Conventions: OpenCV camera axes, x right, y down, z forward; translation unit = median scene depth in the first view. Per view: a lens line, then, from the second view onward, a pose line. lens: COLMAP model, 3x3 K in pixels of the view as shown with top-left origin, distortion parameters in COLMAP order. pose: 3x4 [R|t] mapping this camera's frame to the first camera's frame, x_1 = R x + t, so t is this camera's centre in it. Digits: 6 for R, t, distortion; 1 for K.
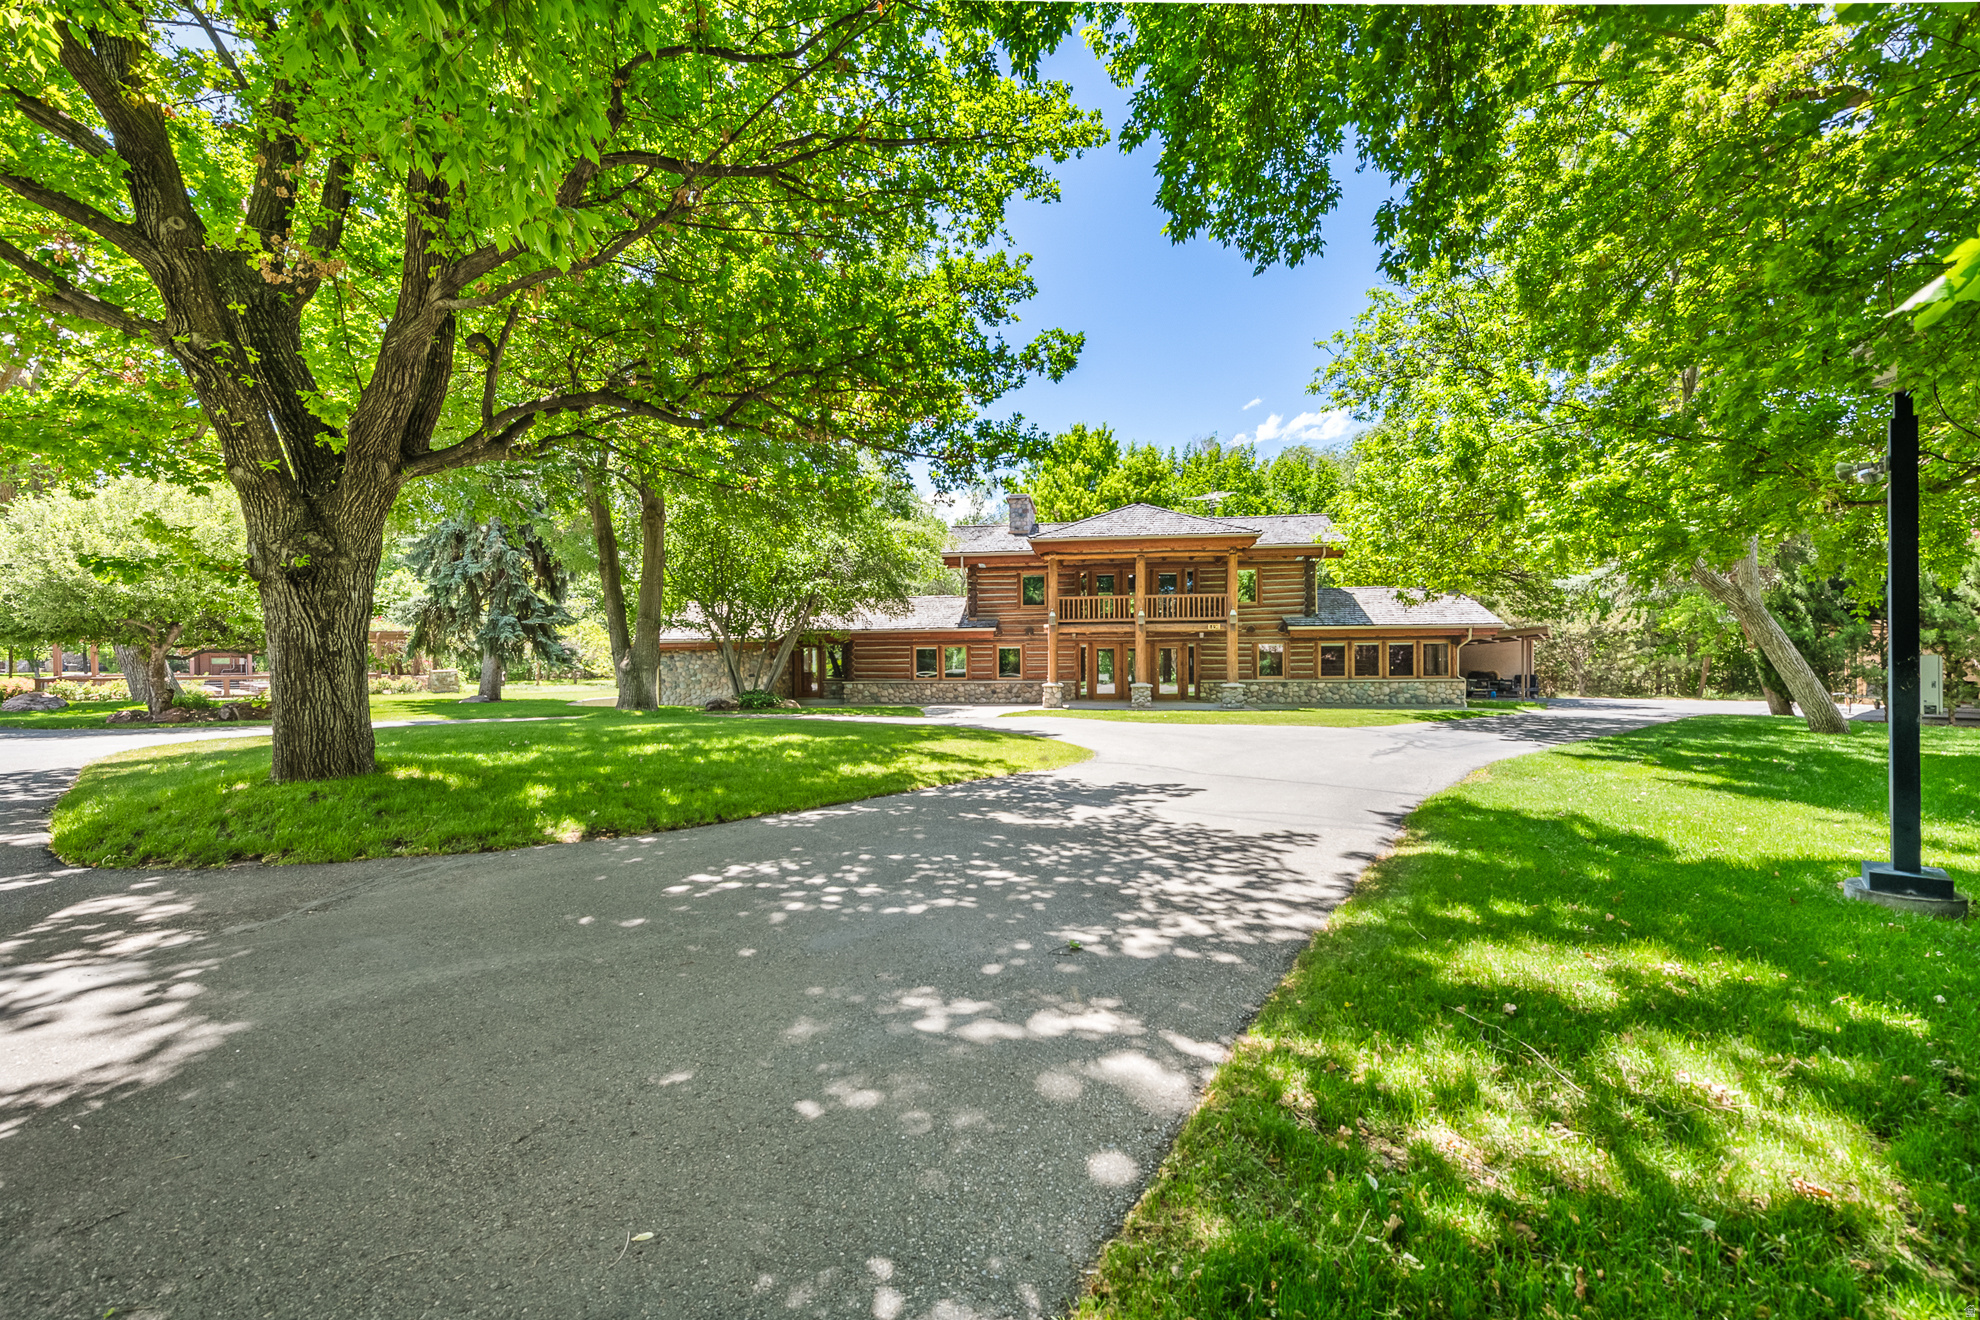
lens RADIAL K [[788.8, 0, 1034.0], [0, 788.8, 655.2], [0, 0, 1]] dist [0.003356, 0.000139]
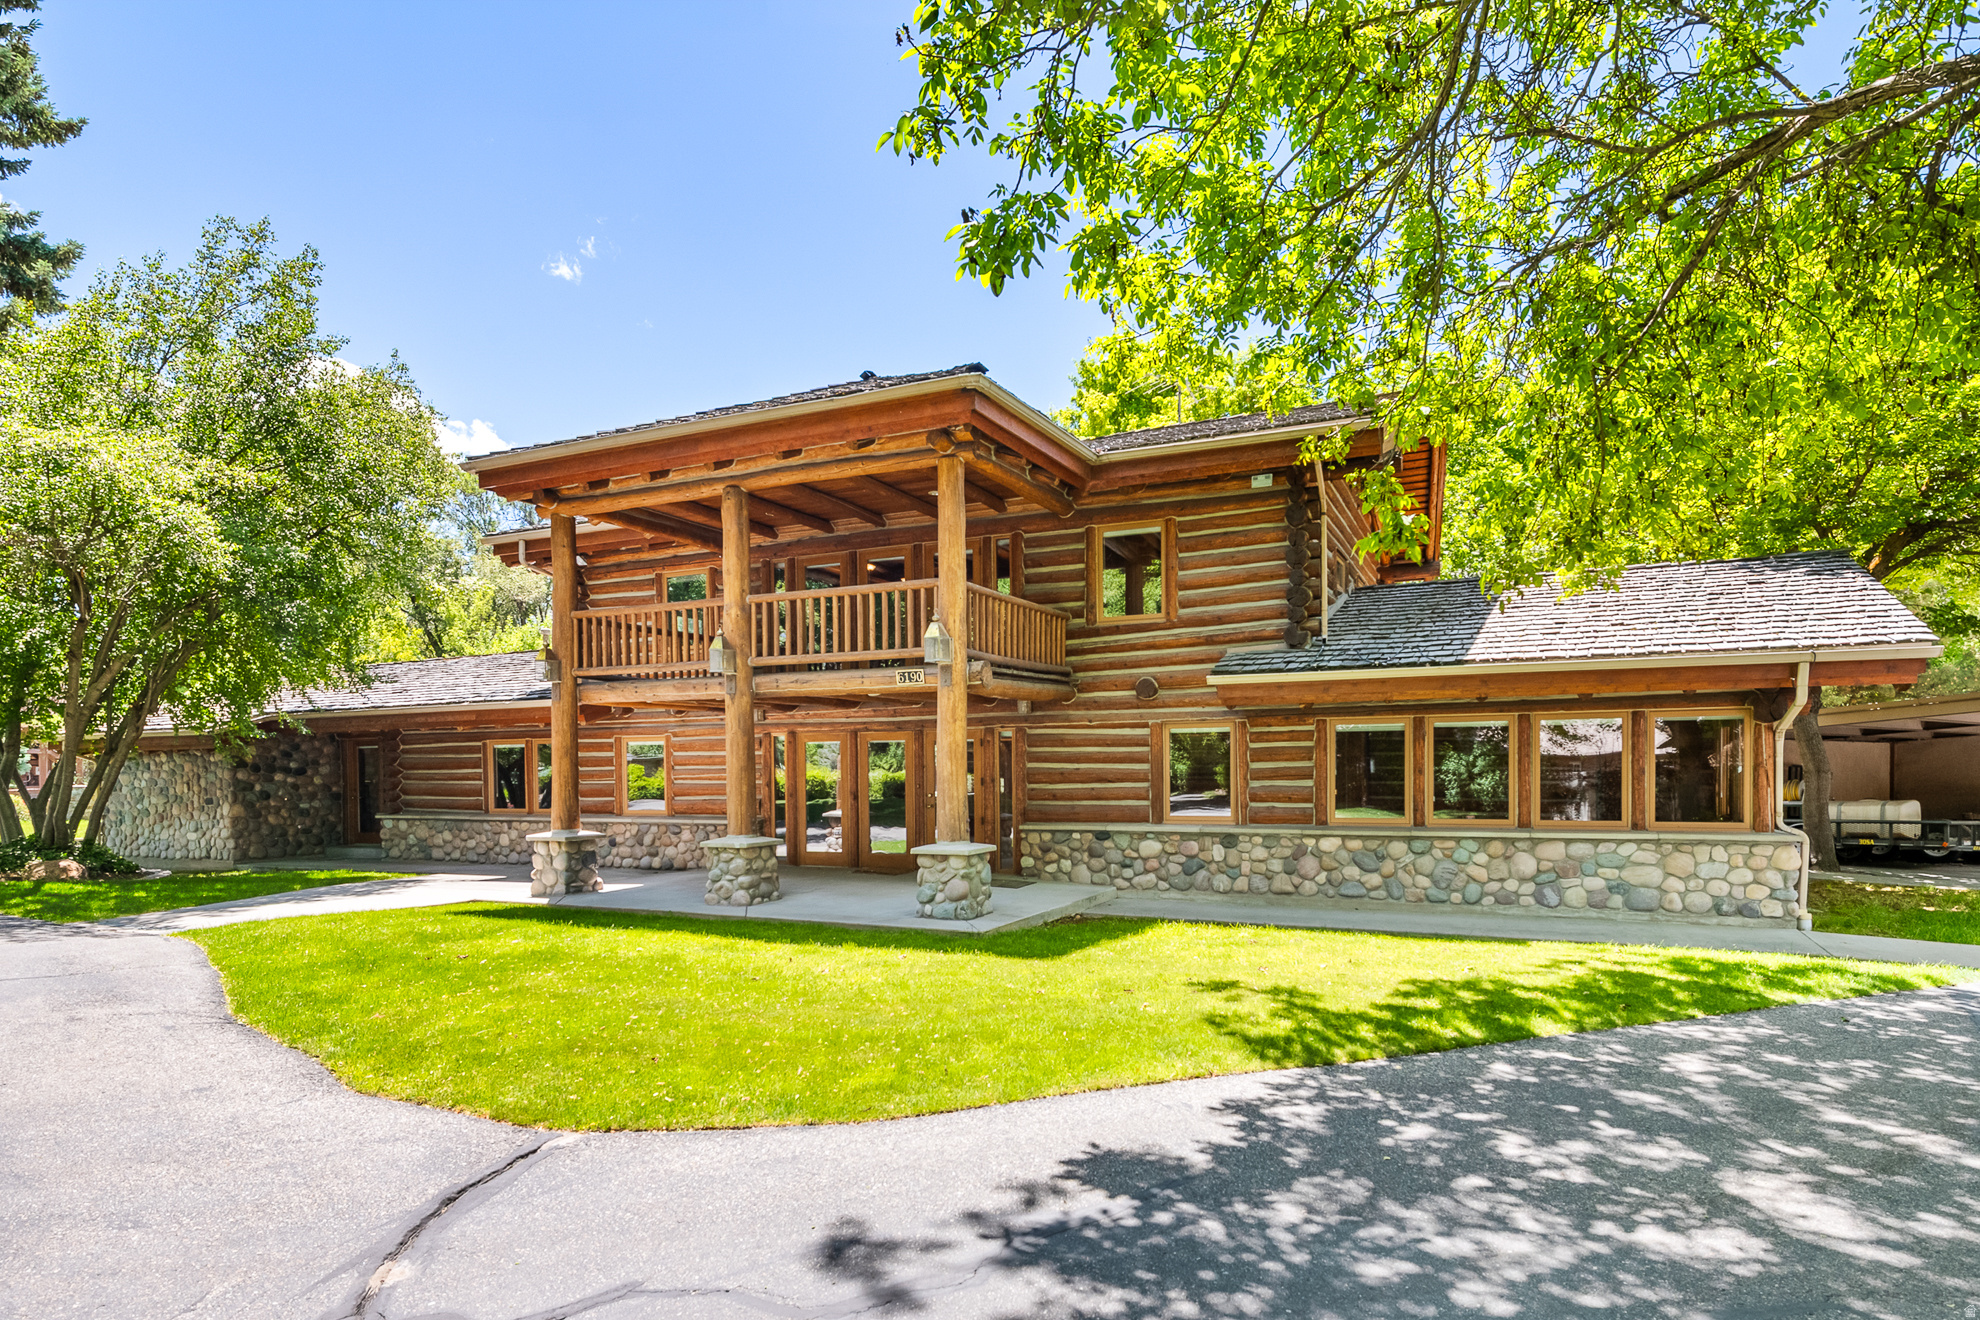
lens RADIAL K [[1049.2, 0, 1071.0], [0, 1049.2, 778.0], [0, 0, 1]] dist [0.014543, -0.002756]
pose [[0.957098, 0.001987, -0.289759, 0.386875], [0.002370, 0.999889, 0.014686, 0.001844], [0.289756, -0.014742, 0.956987, 0.521795]]
